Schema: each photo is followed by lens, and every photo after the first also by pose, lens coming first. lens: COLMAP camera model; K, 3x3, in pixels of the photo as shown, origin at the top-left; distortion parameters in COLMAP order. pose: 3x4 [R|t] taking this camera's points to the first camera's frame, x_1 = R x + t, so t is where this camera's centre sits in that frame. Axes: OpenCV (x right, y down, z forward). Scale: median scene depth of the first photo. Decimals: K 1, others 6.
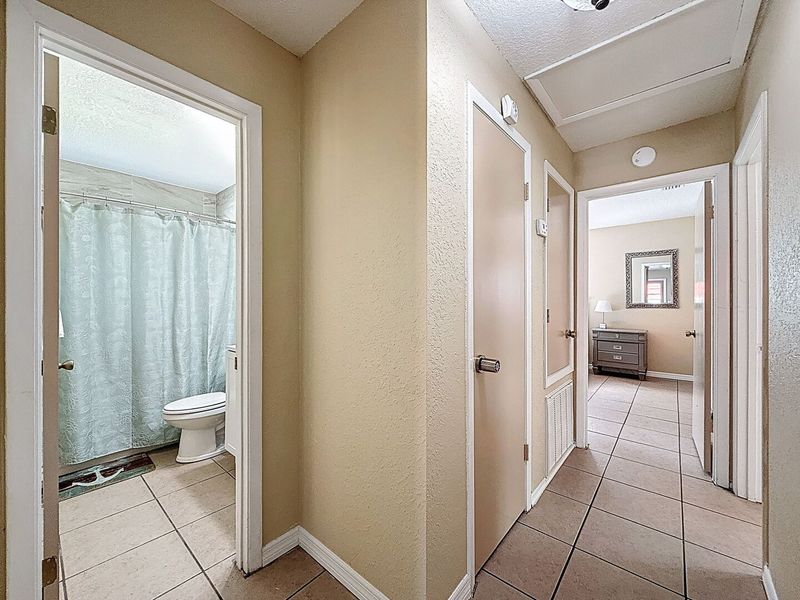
lens RADIAL K [[321.0, 0, 400.5], [0, 321.0, 300.0], [0, 0, 1]] dist [0.000405, -0.000152]
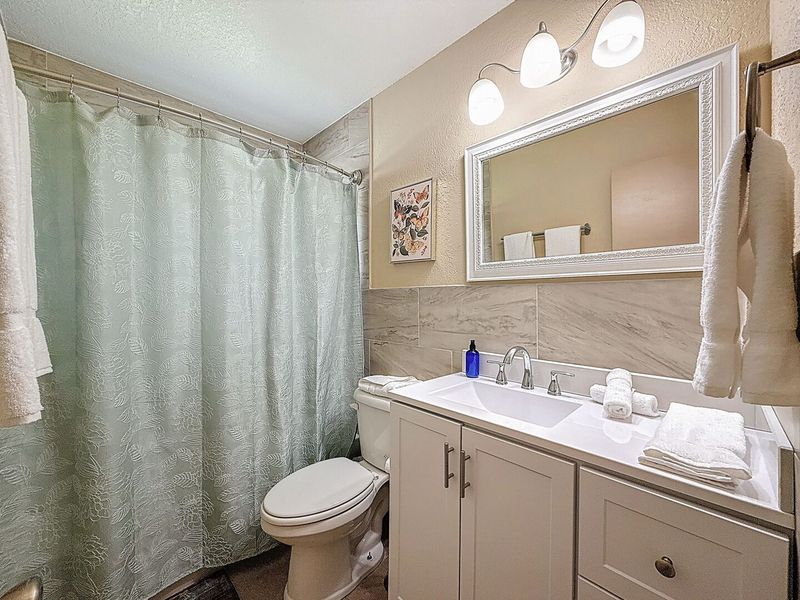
lens RADIAL K [[321.0, 0, 401.1], [0, 321.0, 300.9], [0, 0, 1]] dist [0.000405, -0.000152]
pose [[0.998005, 0.001465, -0.063121, -0.456547], [-0.001145, 0.999986, 0.005098, 0.003084], [0.063128, -0.005016, 0.997993, 0.468634]]
